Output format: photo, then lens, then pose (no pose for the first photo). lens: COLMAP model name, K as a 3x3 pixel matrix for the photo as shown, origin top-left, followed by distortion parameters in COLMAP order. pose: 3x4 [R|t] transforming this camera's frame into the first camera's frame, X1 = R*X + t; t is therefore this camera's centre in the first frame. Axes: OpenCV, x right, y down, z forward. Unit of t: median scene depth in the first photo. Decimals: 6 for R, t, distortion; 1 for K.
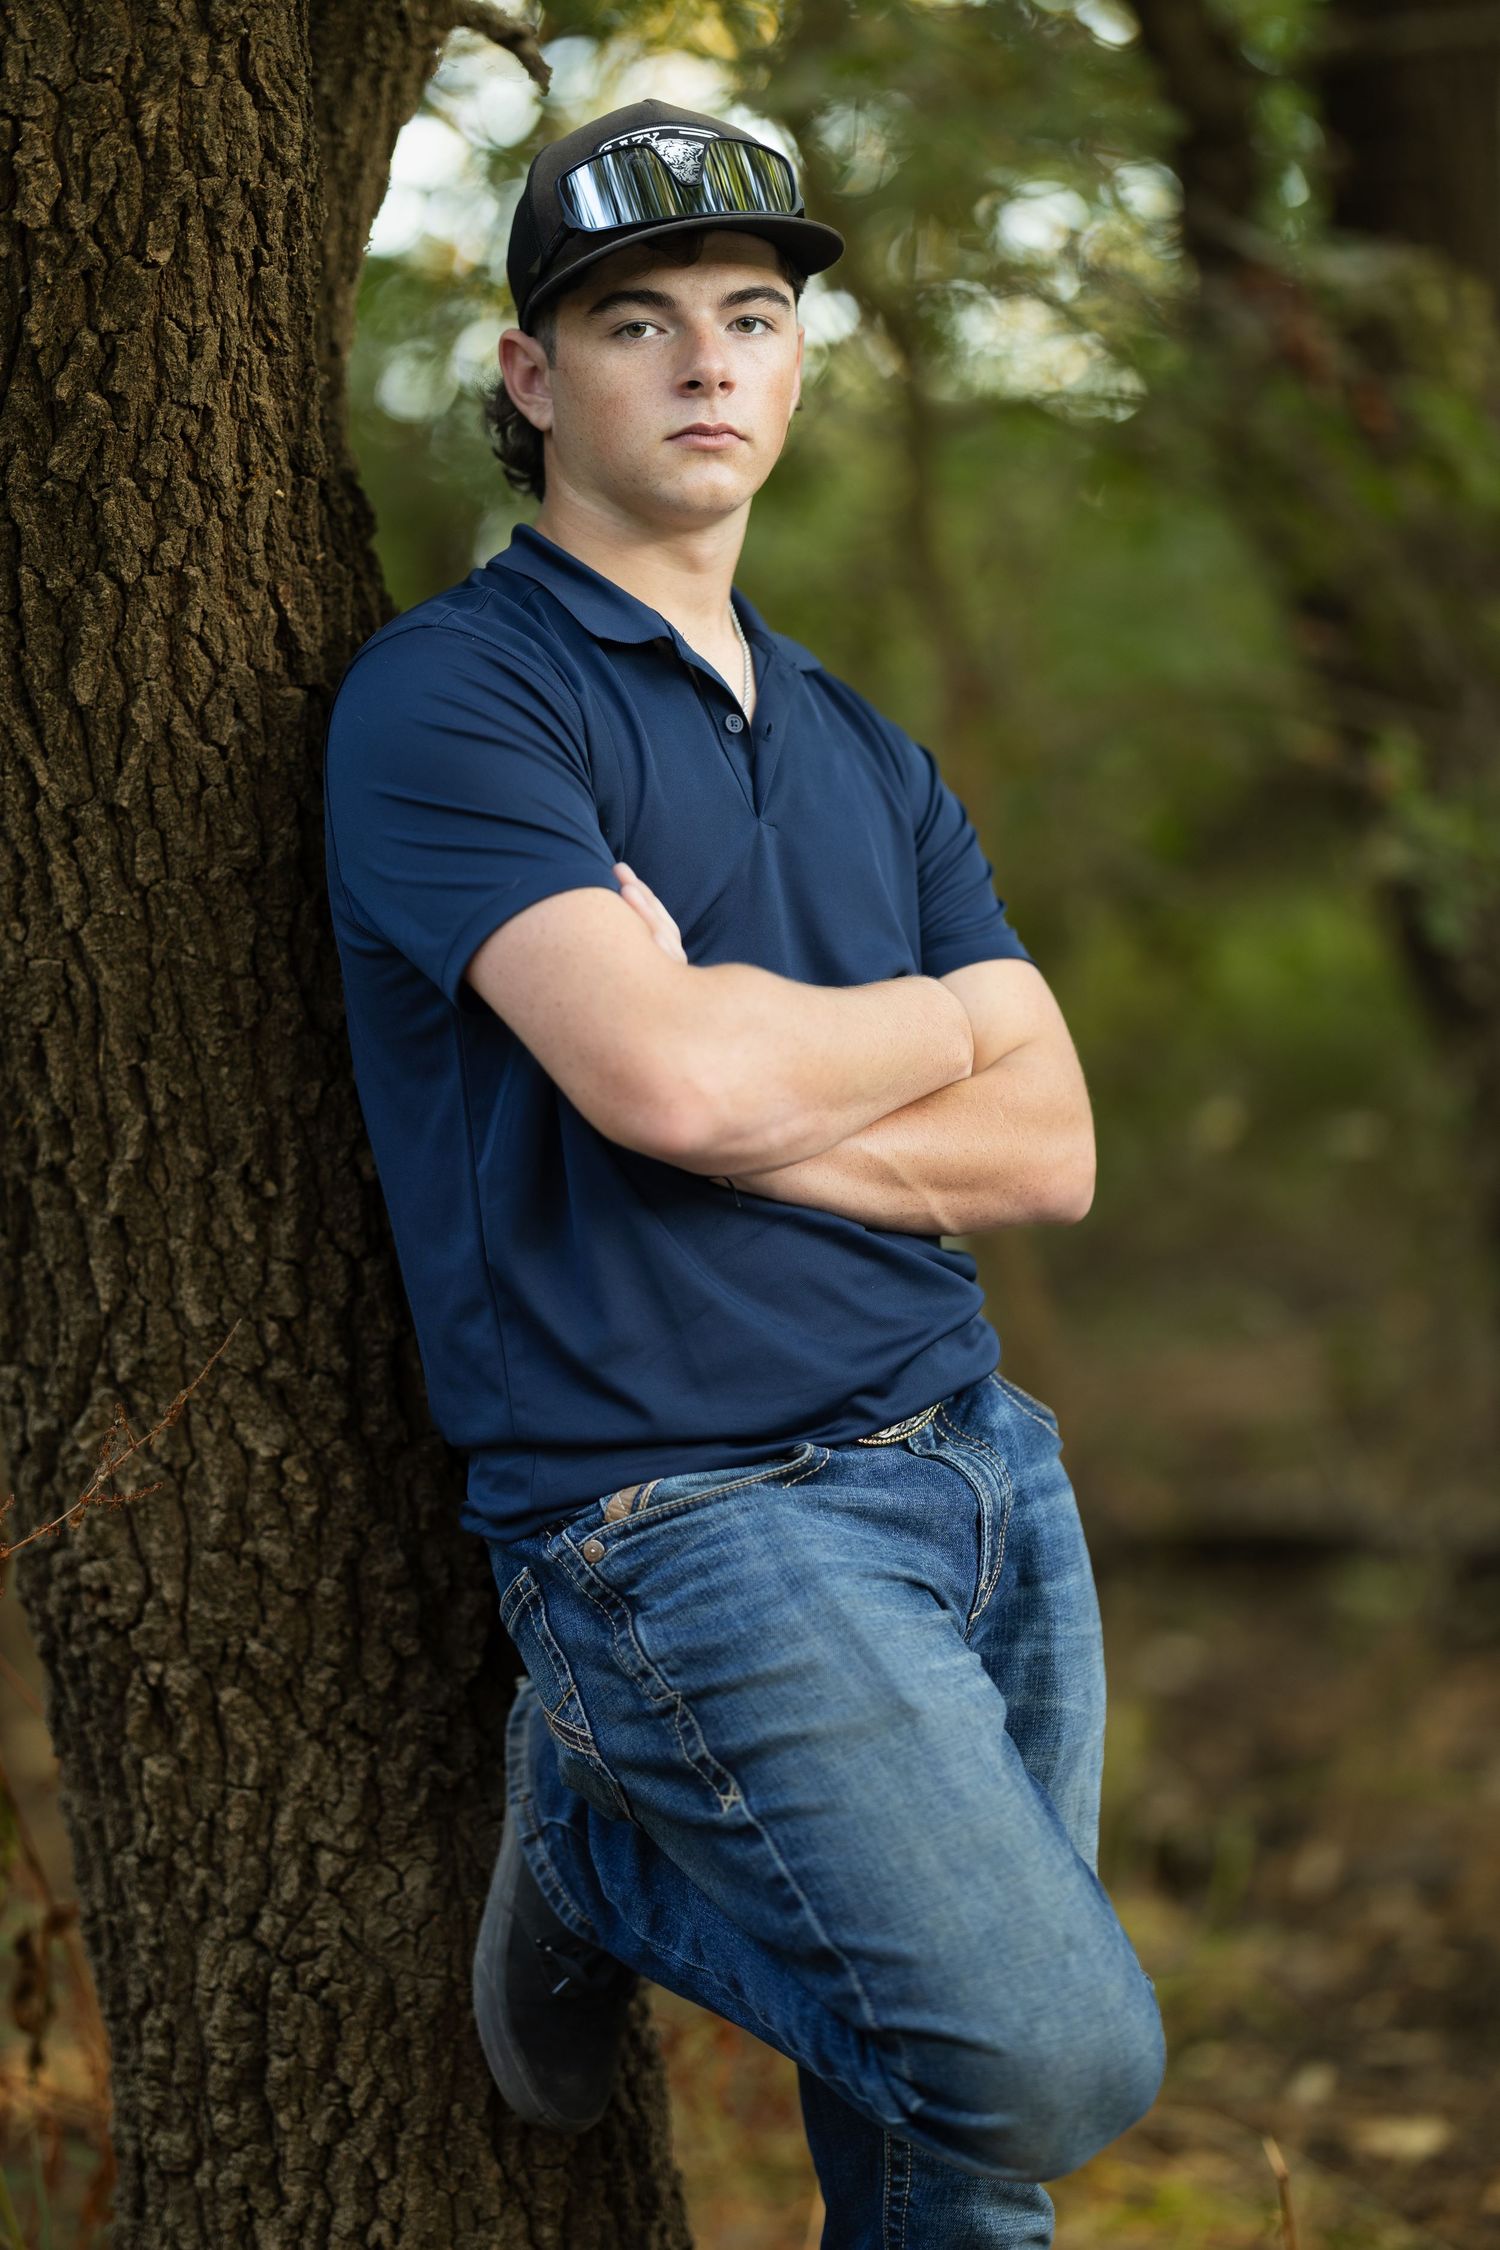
lens RADIAL K [[5623.0, 0, 750.0], [0, 5623.0, 1125.0], [0, 0, 1]] dist [0.043729, -0.697347]
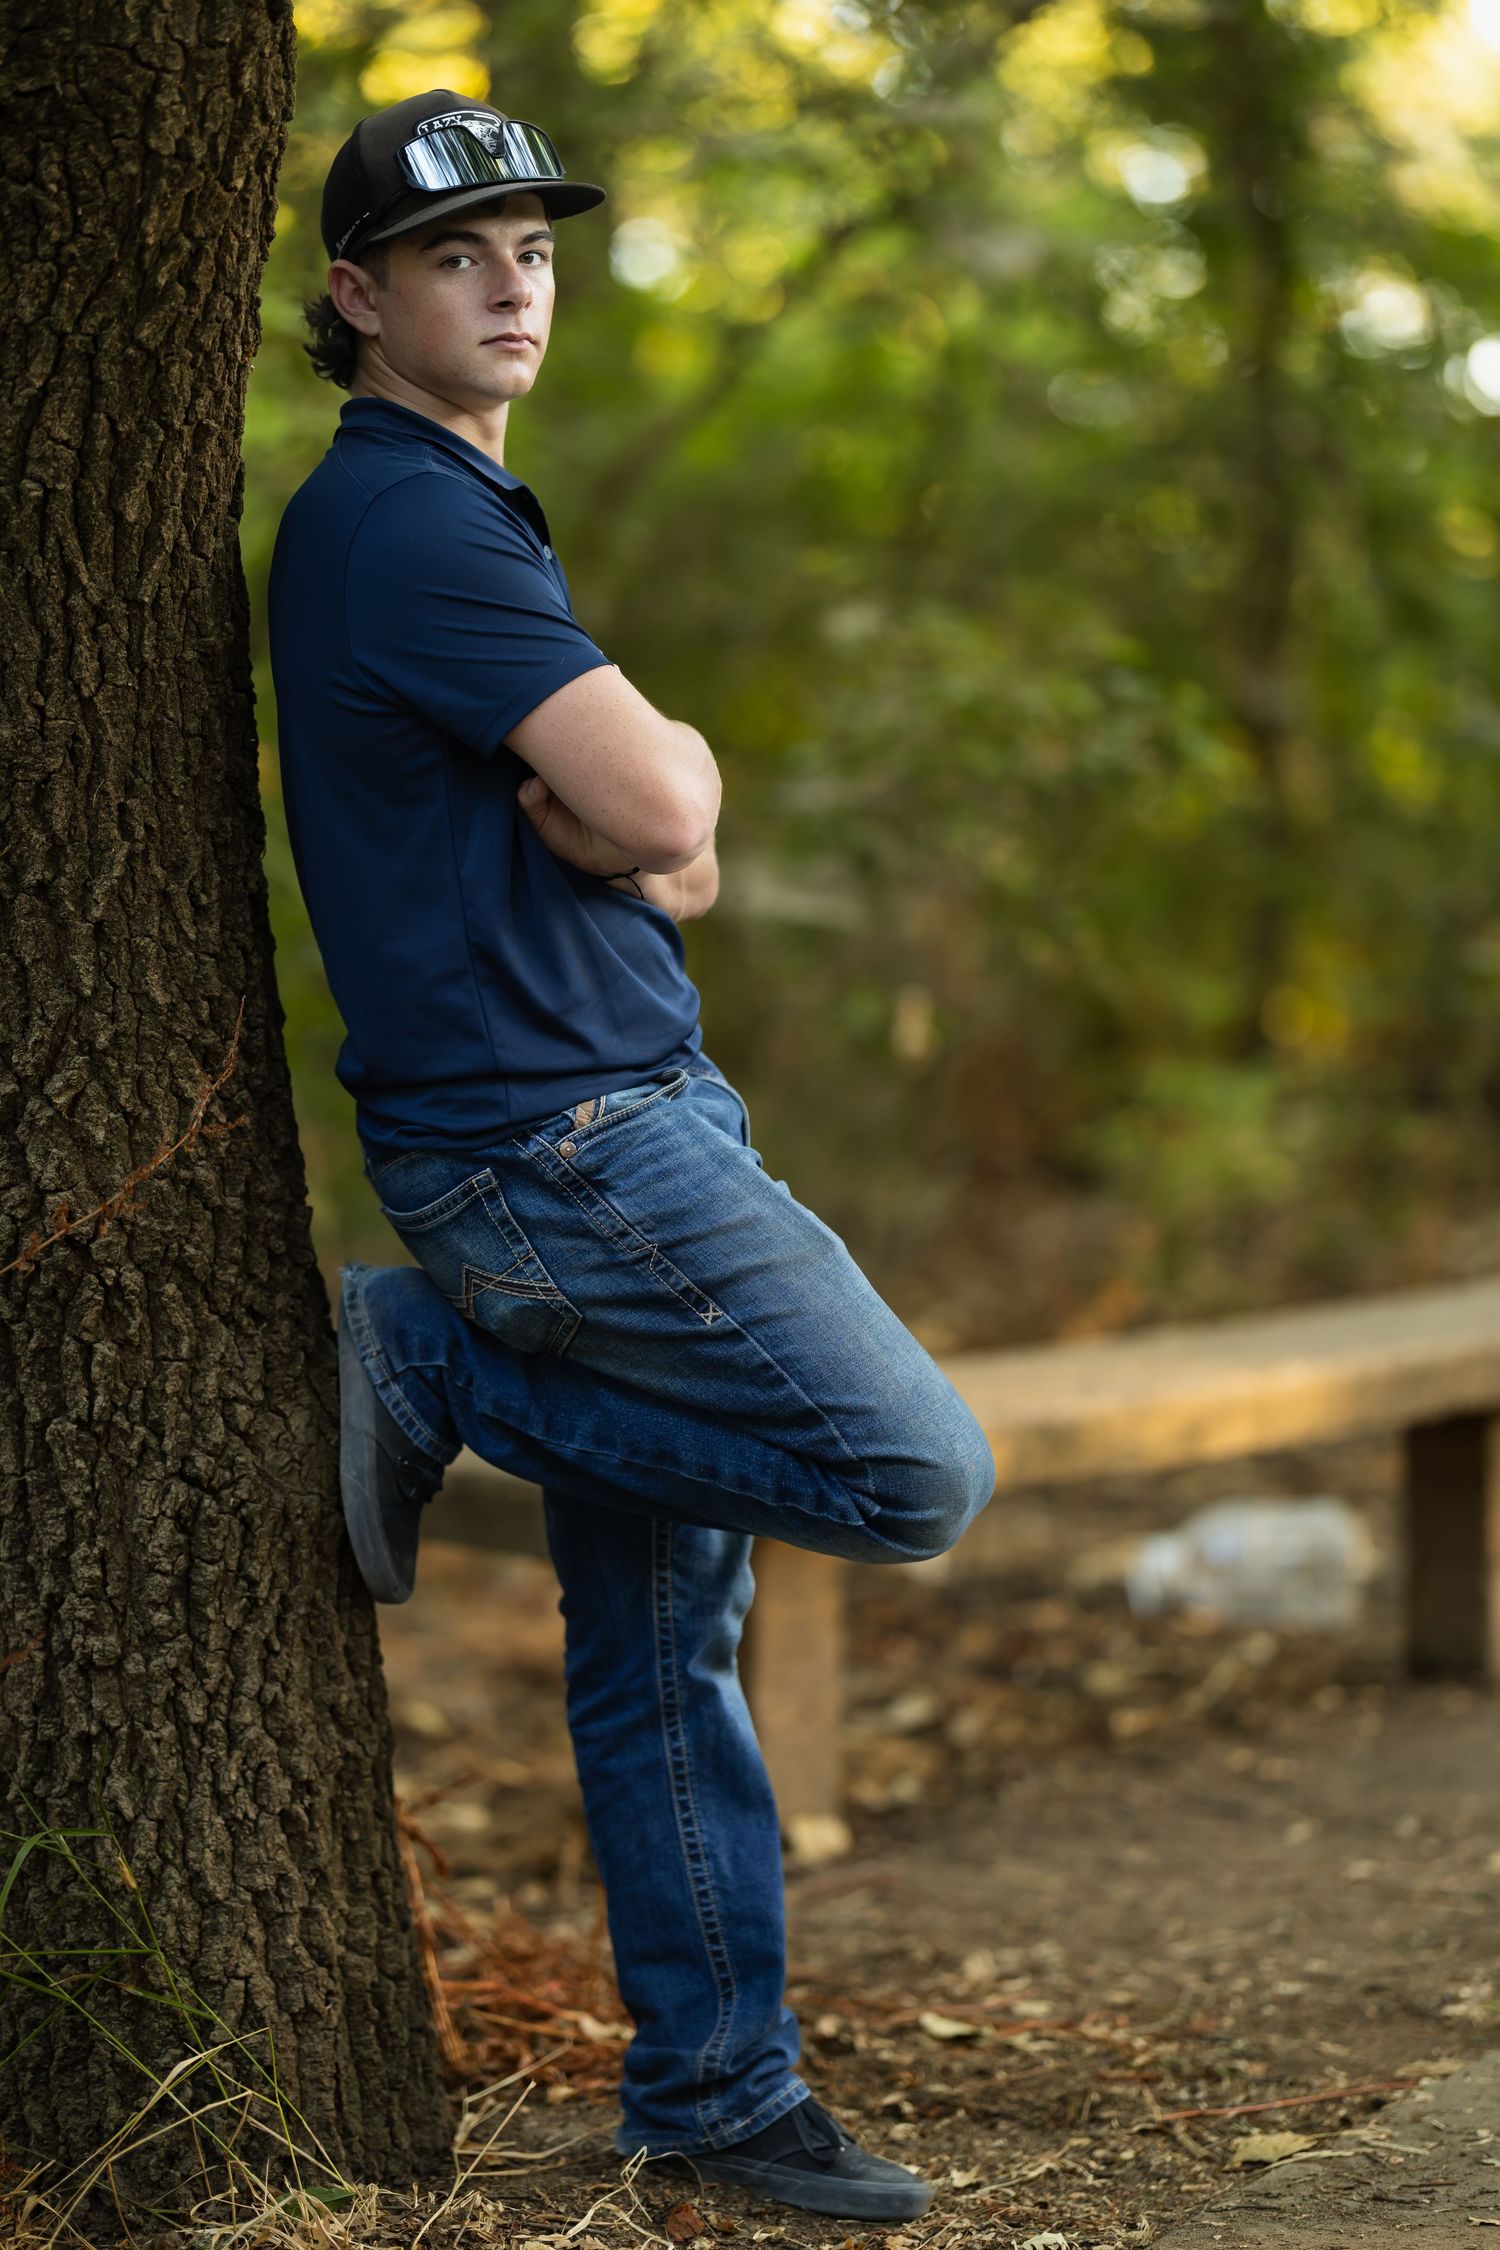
lens RADIAL K [[5623.0, 0, 750.0], [0, 5623.0, 1125.0], [0, 0, 1]] dist [0.043729, -0.697347]
pose [[0.786649, -0.027875, 0.616771, -0.796157], [0.021780, 0.999611, 0.017399, 0.044047], [-0.617016, -0.000254, 0.786950, -0.107667]]
